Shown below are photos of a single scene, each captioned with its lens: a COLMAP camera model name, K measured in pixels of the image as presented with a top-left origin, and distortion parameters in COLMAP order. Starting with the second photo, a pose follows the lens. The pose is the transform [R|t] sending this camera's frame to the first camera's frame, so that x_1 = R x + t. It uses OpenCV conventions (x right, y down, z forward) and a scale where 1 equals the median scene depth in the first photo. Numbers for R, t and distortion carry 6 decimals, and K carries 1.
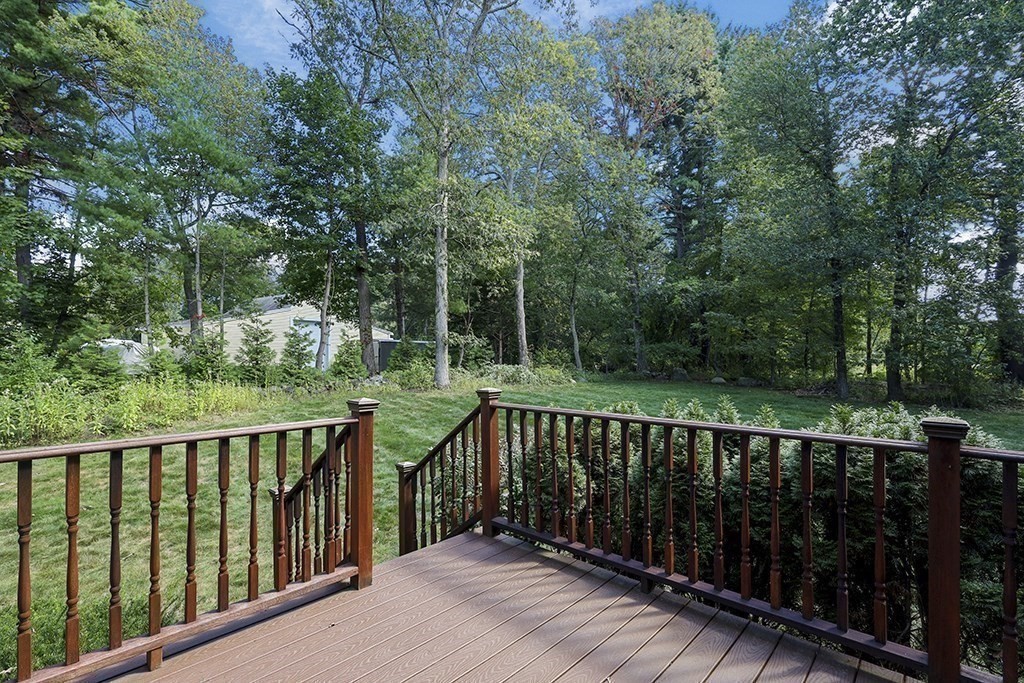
lens RADIAL K [[476.7, 0, 513.1], [0, 476.7, 344.4], [0, 0, 1]] dist [0.001013, 0.000396]
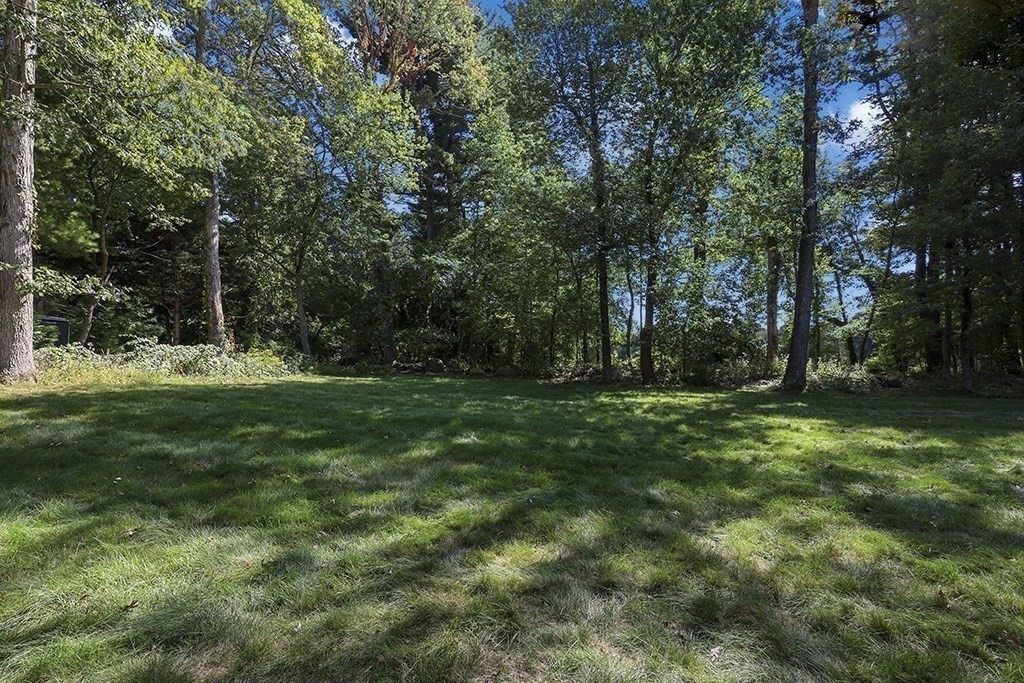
lens RADIAL K [[476.7, 0, 509.6], [0, 476.7, 350.7], [0, 0, 1]] dist [0.001013, 0.000396]
pose [[0.851151, 0.025083, 0.524322, 0.022186], [-0.029331, 0.999570, -0.000205, 0.038682], [-0.524101, -0.015205, 0.851520, 0.275724]]
